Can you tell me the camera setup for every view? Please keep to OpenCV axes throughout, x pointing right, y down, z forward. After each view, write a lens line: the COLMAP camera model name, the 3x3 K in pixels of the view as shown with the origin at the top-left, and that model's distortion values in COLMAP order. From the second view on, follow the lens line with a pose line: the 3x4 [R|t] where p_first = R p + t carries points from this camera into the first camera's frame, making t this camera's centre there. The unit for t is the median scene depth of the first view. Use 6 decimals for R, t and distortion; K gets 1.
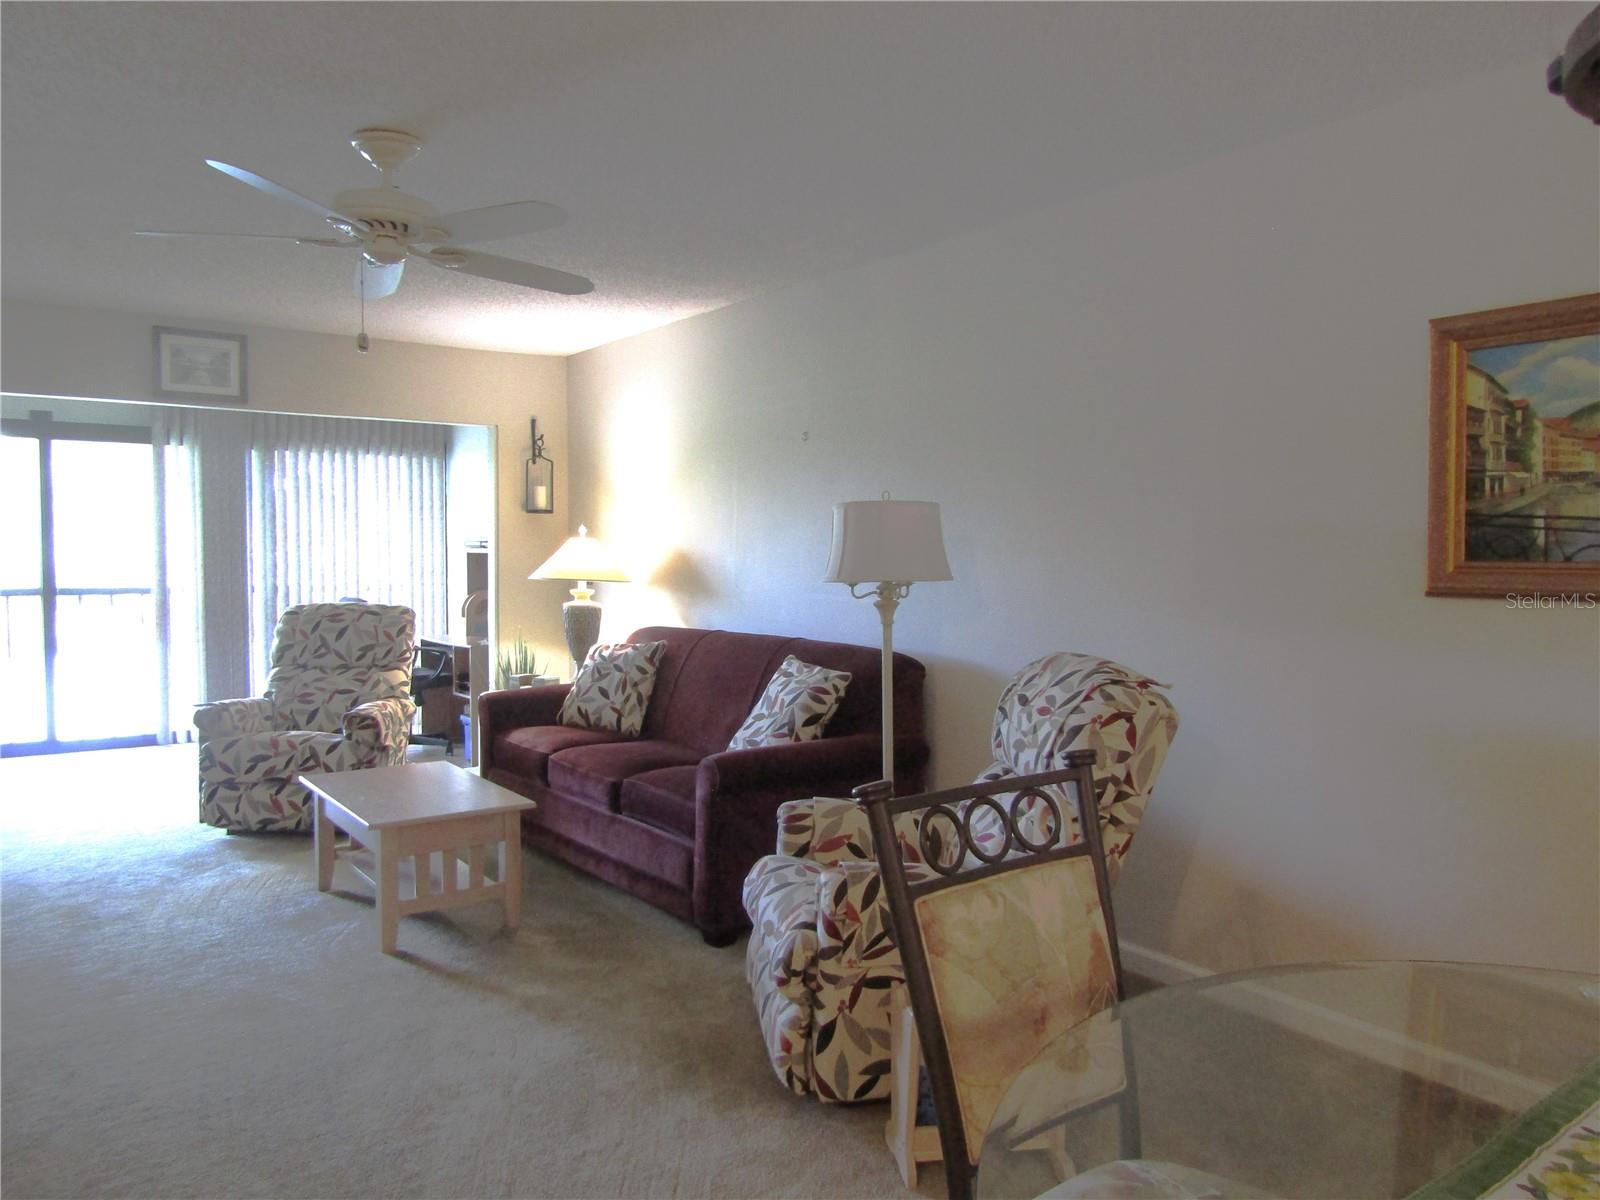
lens RADIAL K [[1139.3, 0, 801.3], [0, 1139.3, 600.6], [0, 0, 1]] dist [-0.006557, -0.000460]
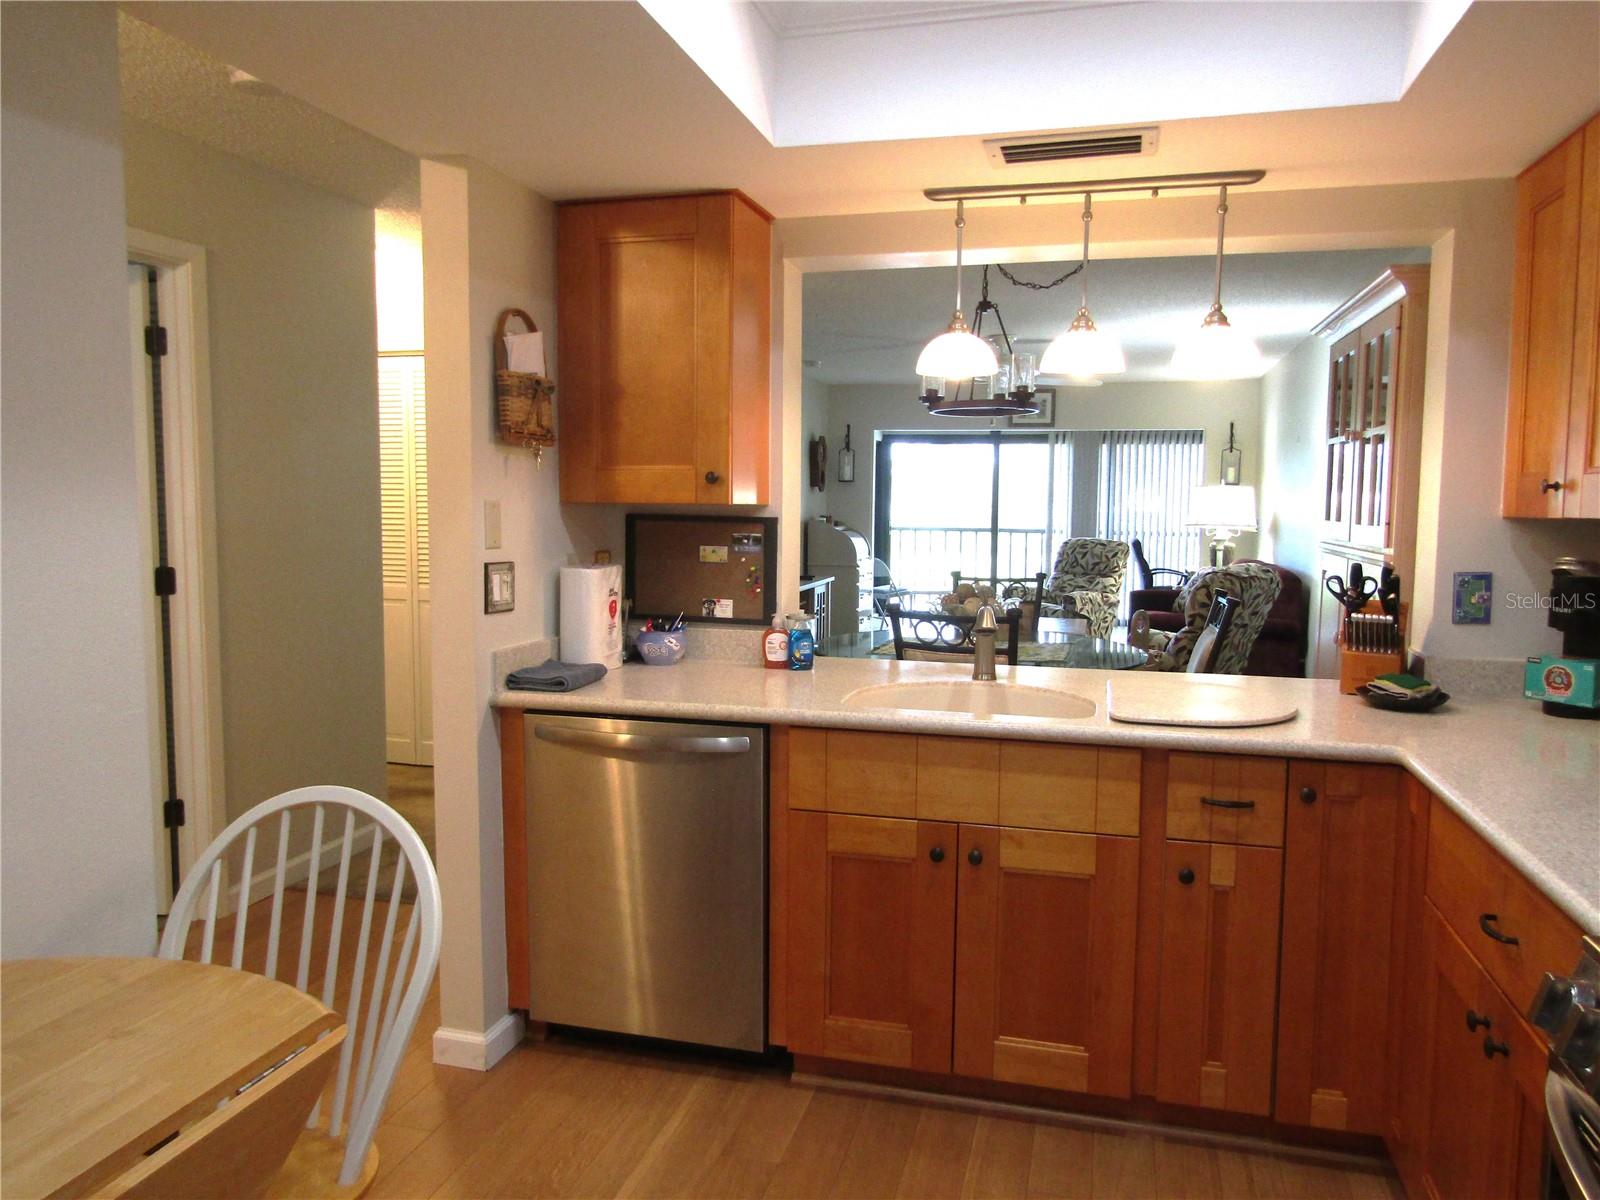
lens RADIAL K [[1139.3, 0, 805.8], [0, 1139.3, 609.6], [0, 0, 1]] dist [-0.006557, -0.000460]
pose [[0.626495, 0.078280, -0.775485, 0.963056], [-0.044206, 0.996911, 0.064918, 0.023954], [0.778171, -0.006390, 0.628020, -0.625144]]
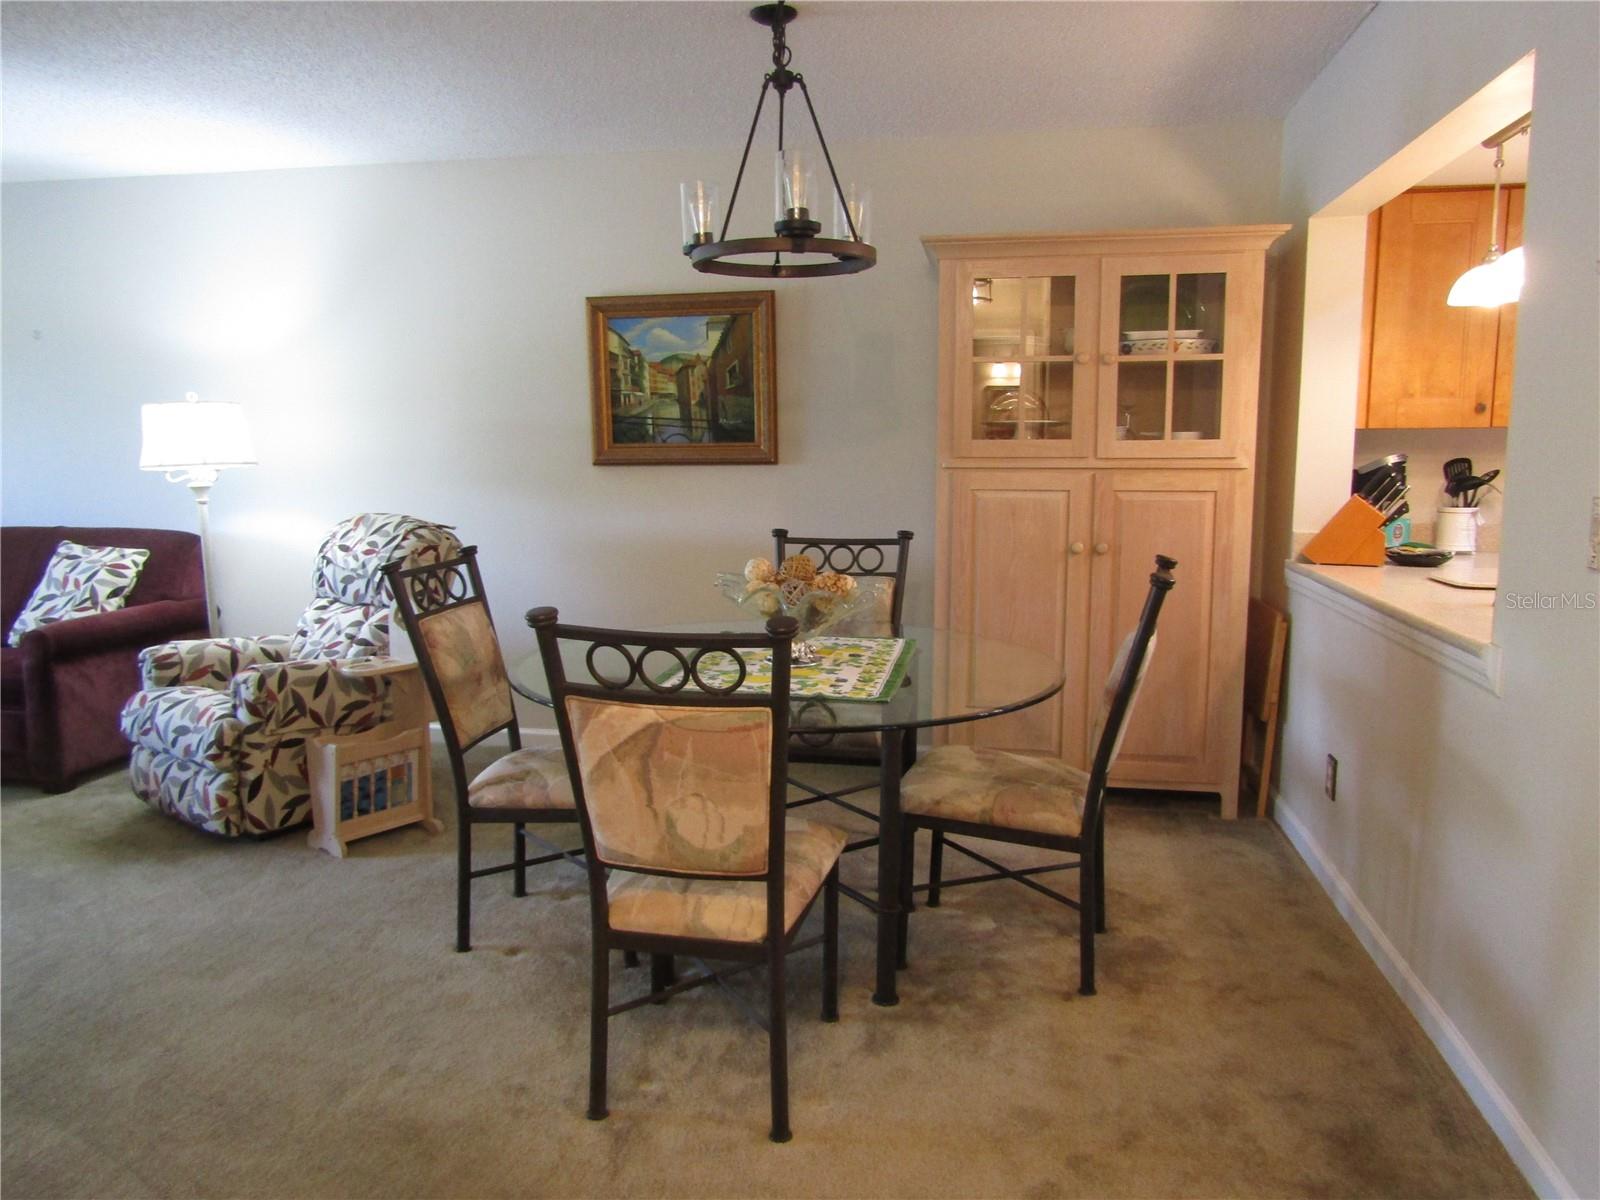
lens RADIAL K [[1139.3, 0, 793.9], [0, 1139.3, 598.2], [0, 0, 1]] dist [-0.006557, -0.000460]
pose [[0.728556, -0.099663, 0.677697, -0.258507], [0.040169, 0.993872, 0.102977, 0.019681], [-0.683807, -0.047802, 0.728095, -0.285575]]
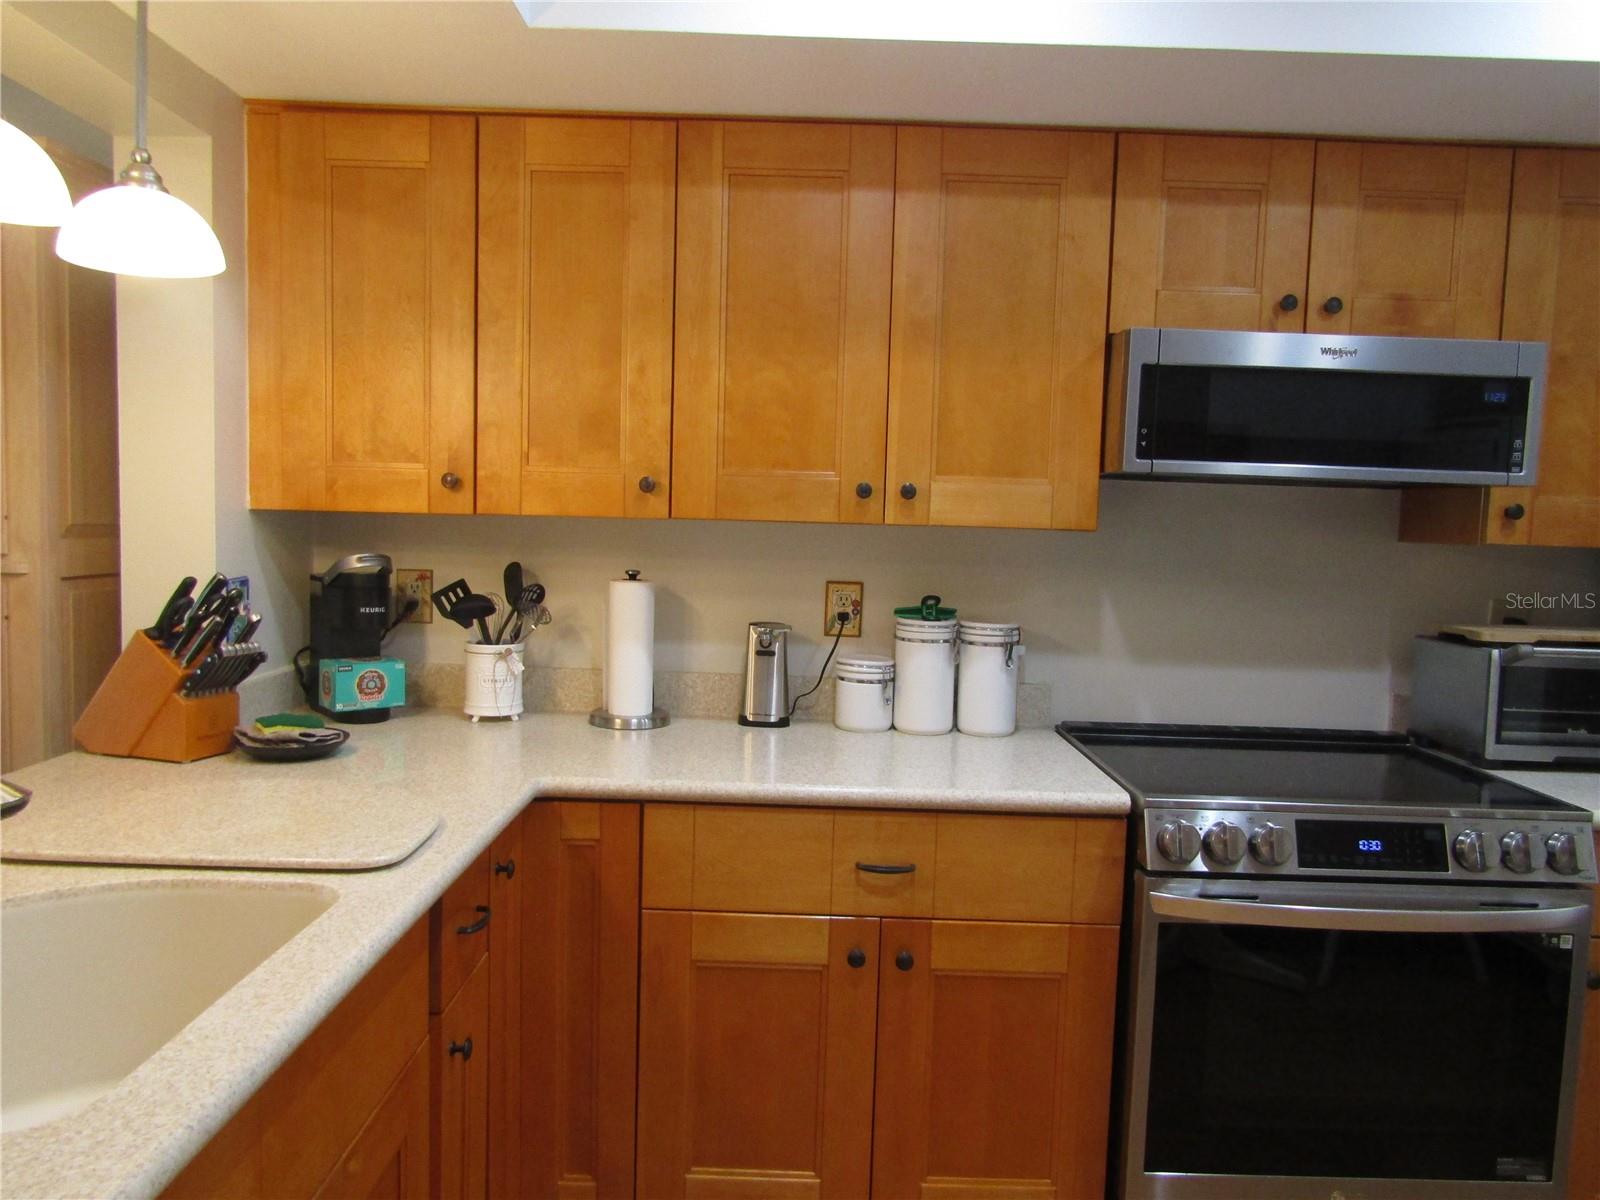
lens RADIAL K [[1139.3, 0, 801.5], [0, 1139.3, 600.7], [0, 0, 1]] dist [-0.006557, -0.000460]
pose [[0.591591, -0.047085, 0.804862, 0.424275], [0.010103, 0.998648, 0.050996, 0.014379], [-0.806175, -0.022038, 0.591267, -0.442656]]
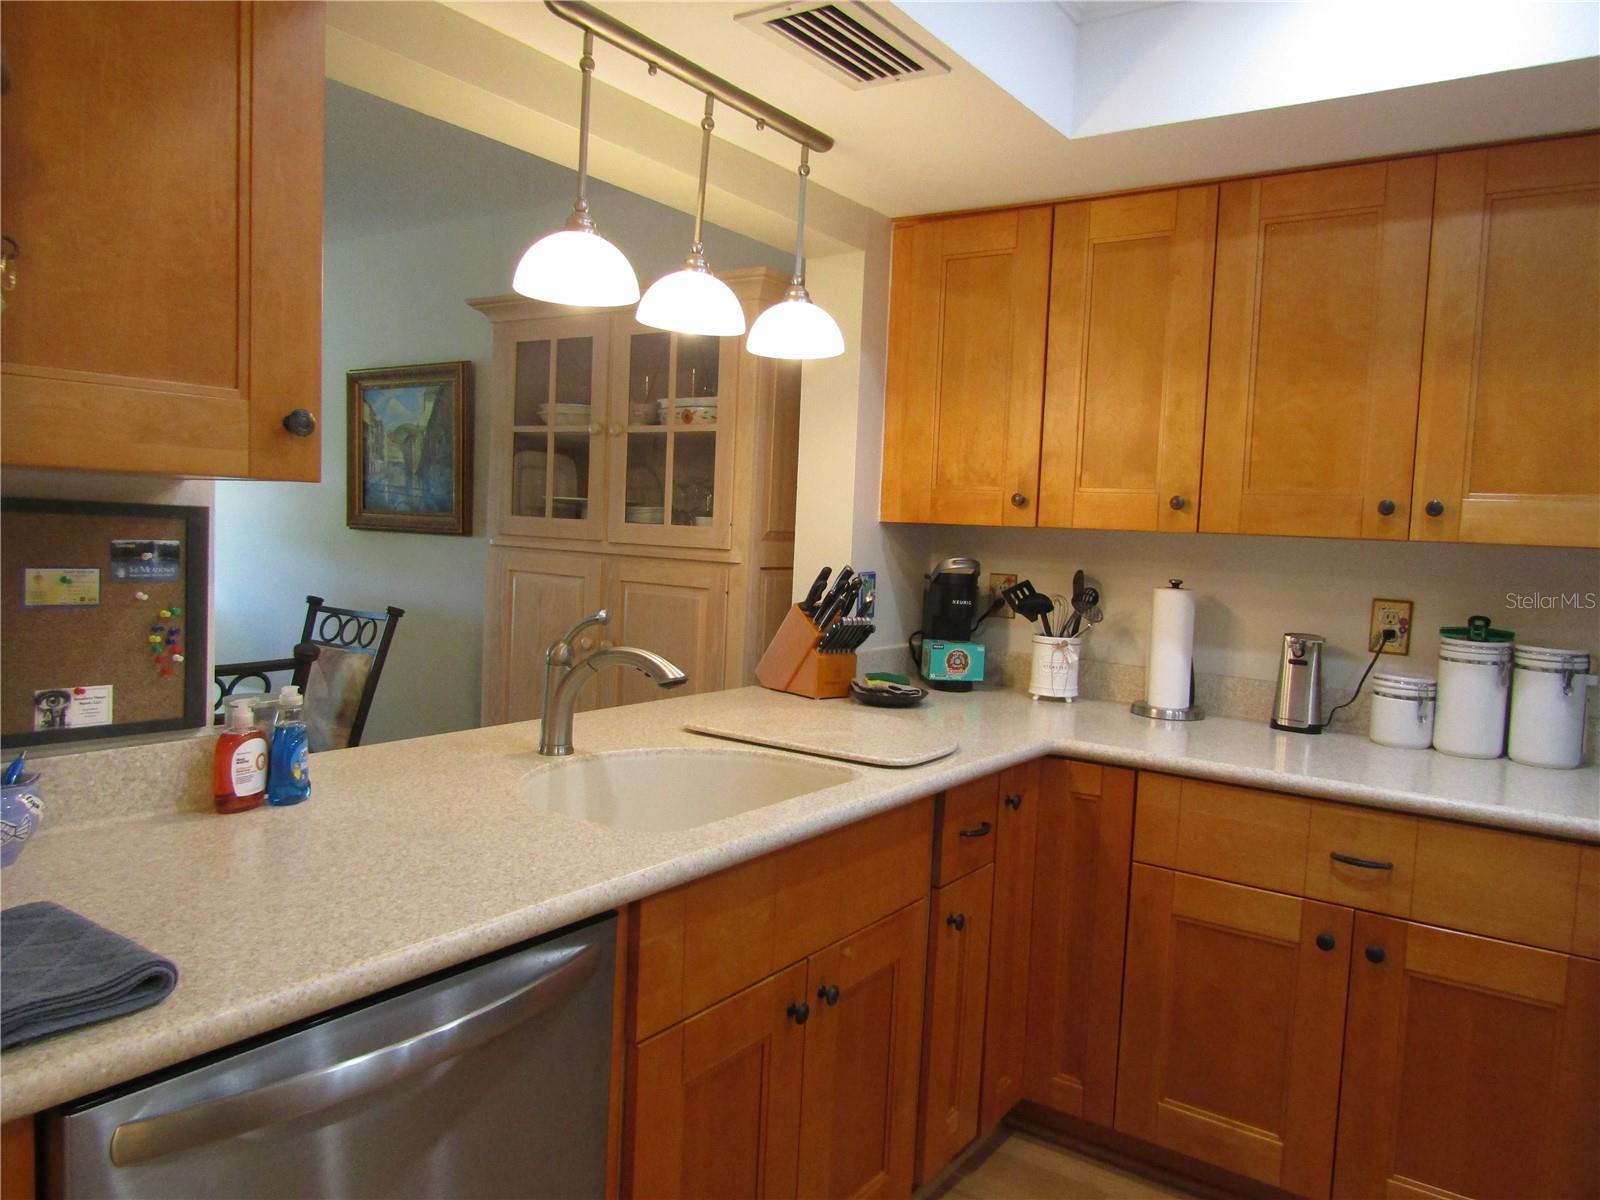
lens RADIAL K [[1139.3, 0, 800.8], [0, 1139.3, 602.1], [0, 0, 1]] dist [-0.006557, -0.000460]
pose [[0.945367, 0.016509, 0.325589, 0.423910], [-0.026401, 0.999314, 0.025987, 0.029296], [-0.324936, -0.033163, 0.945154, -0.580241]]
